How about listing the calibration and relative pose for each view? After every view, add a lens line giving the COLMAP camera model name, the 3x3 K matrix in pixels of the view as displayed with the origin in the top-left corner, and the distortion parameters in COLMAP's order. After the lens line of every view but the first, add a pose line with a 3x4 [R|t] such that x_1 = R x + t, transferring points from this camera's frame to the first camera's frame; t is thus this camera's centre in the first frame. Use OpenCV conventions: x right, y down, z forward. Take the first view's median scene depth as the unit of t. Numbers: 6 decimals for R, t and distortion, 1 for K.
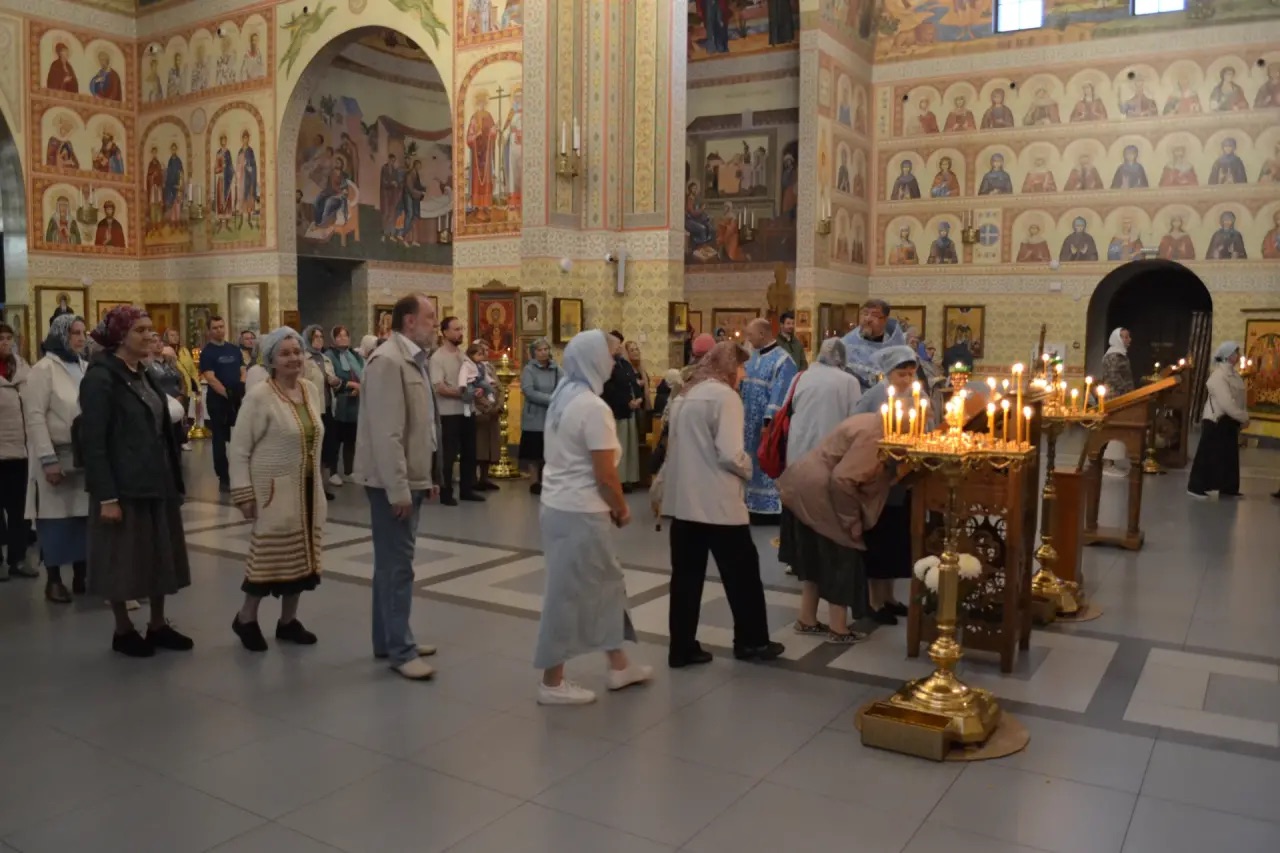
lens RADIAL K [[1033.2, 0, 640.4], [0, 1033.2, 430.5], [0, 0, 1]] dist [-0.079923, 0.010430]
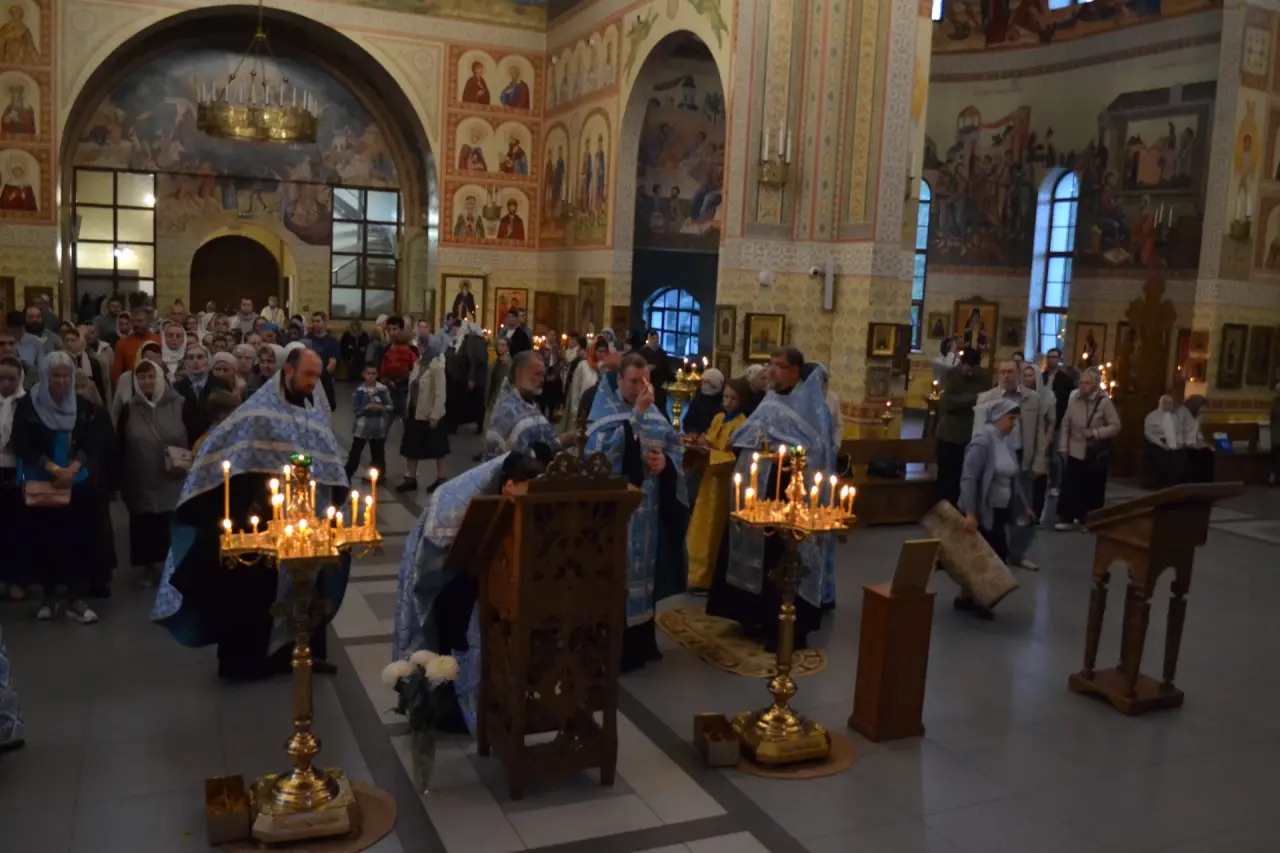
lens RADIAL K [[1072.2, 0, 640.0], [0, 1072.2, 426.5], [0, 0, 1]] dist [-0.076940, 0.009300]
pose [[0.833972, 0.102744, -0.542157, 0.237751], [-0.095249, 0.994569, 0.041964, -0.034796], [0.543524, 0.016643, 0.839229, 0.072649]]
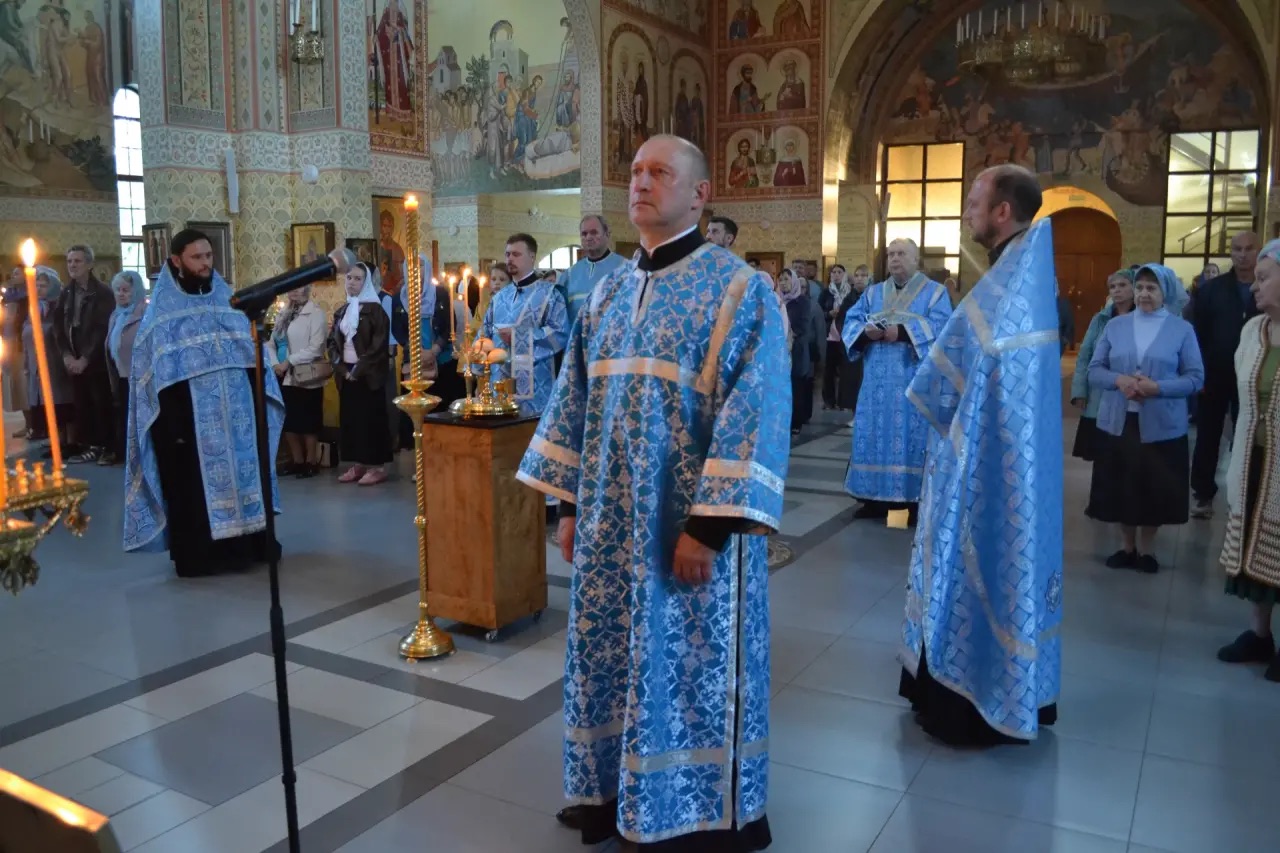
lens RADIAL K [[1025.2, 0, 642.6], [0, 1025.2, 436.3], [0, 0, 1]] dist [-0.081999, 0.015505]
pose [[0.047001, 0.141519, -0.988819, 0.192992], [-0.095372, 0.986027, 0.136586, -0.024584], [0.994331, 0.087886, 0.059841, 0.366908]]
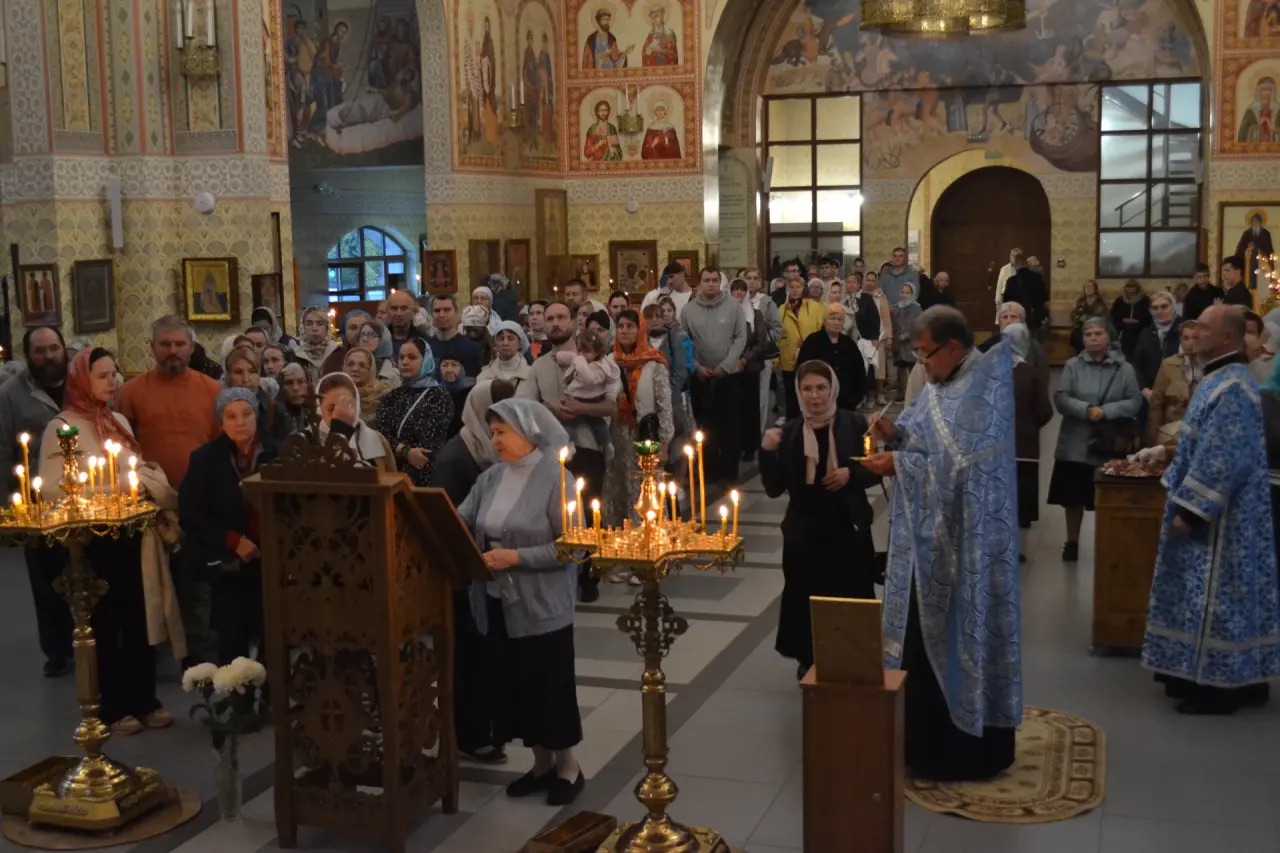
lens RADIAL K [[1575.7, 0, 640.0], [0, 1575.7, 426.5], [0, 0, 1]] dist [-0.033257, -0.005500]
pose [[0.239743, 0.113169, -0.964218, 0.385898], [-0.072023, 0.992519, 0.098583, -0.051404], [0.968161, 0.045811, 0.246100, 0.247211]]
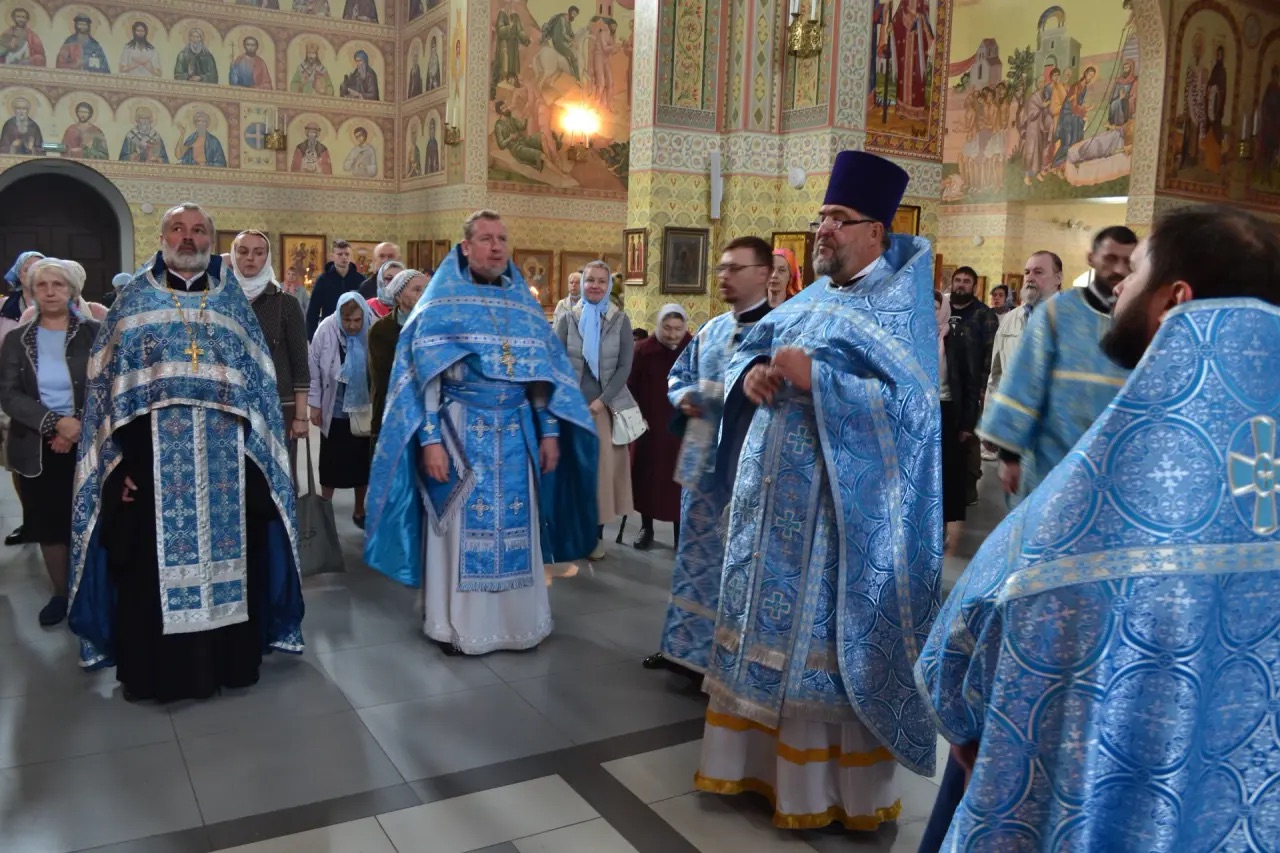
lens RADIAL K [[1025.2, 0, 642.6], [0, 1025.2, 436.3], [0, 0, 1]] dist [-0.081999, 0.015505]
pose [[-0.449871, 0.114217, -0.885760, 0.126204], [-0.127868, 0.973333, 0.190453, -0.033415], [0.883892, 0.198940, -0.423270, 0.377417]]
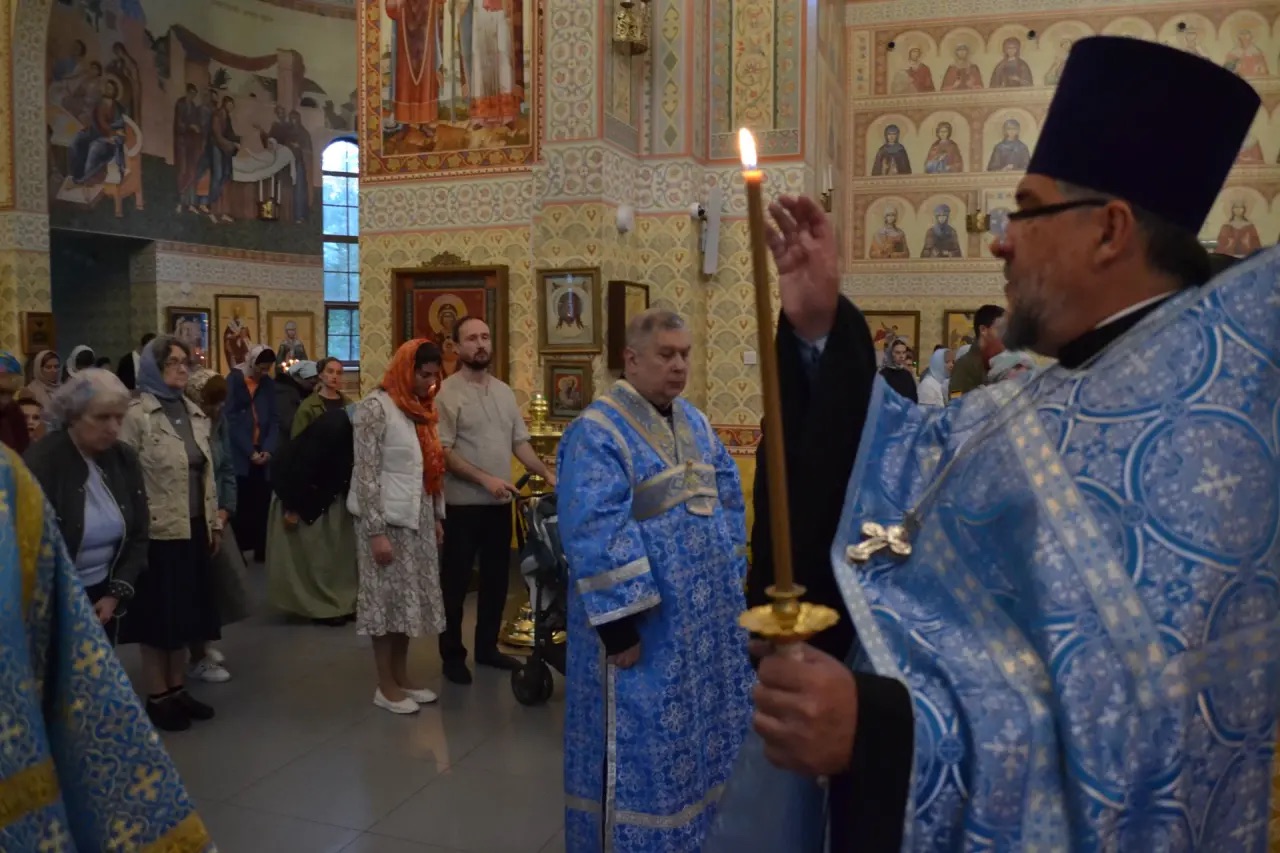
lens RADIAL K [[1025.2, 0, 642.6], [0, 1025.2, 436.3], [0, 0, 1]] dist [-0.081999, 0.015505]
pose [[0.972630, -0.023682, 0.231151, -0.117578], [0.025087, 0.999680, -0.003141, -0.030203], [-0.231003, 0.008853, 0.972913, 0.309328]]
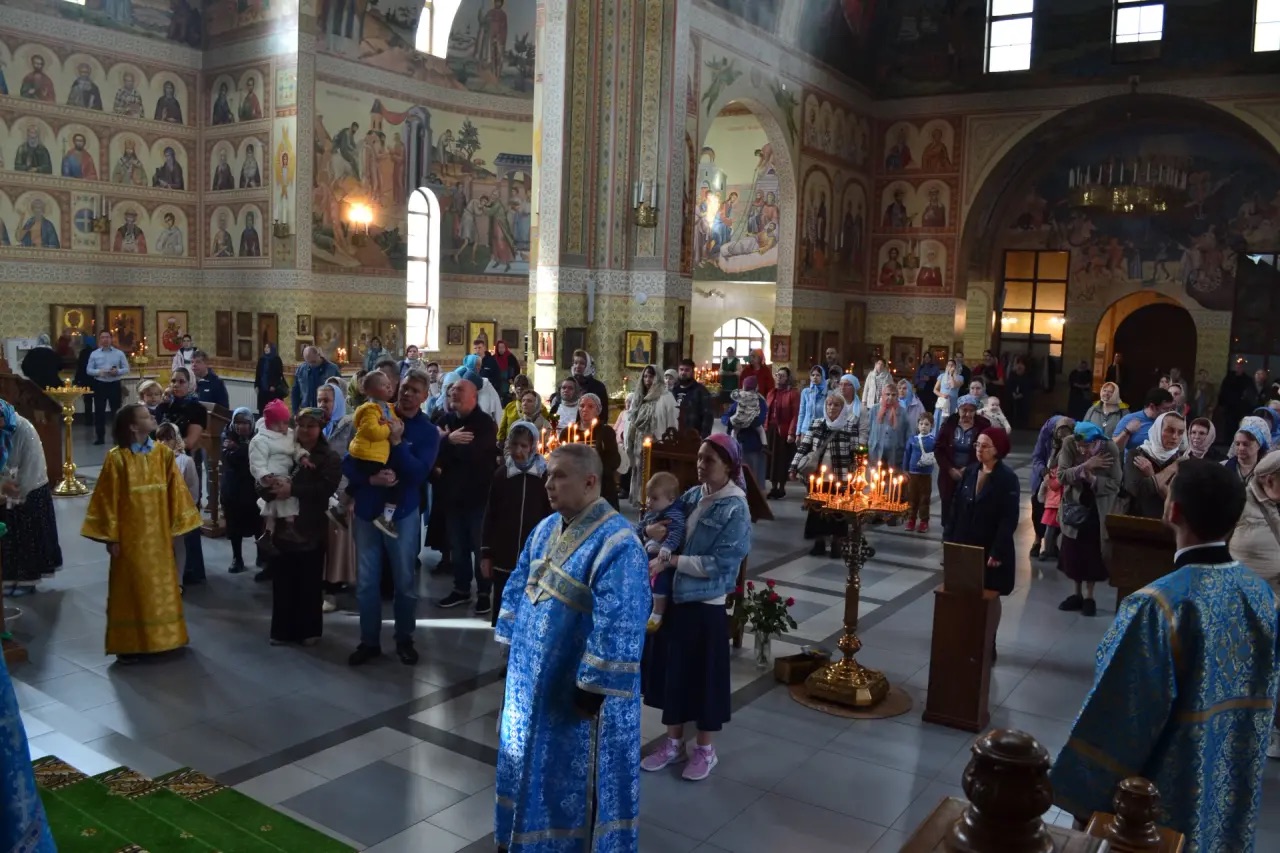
lens RADIAL K [[1033.2, 0, 640.4], [0, 1033.2, 430.5], [0, 0, 1]] dist [-0.079923, 0.010430]
pose [[-0.030750, 0.103308, -0.994174, 0.441239], [-0.133655, 0.985287, 0.106519, -0.051924], [0.990551, 0.136152, -0.016490, 0.252680]]
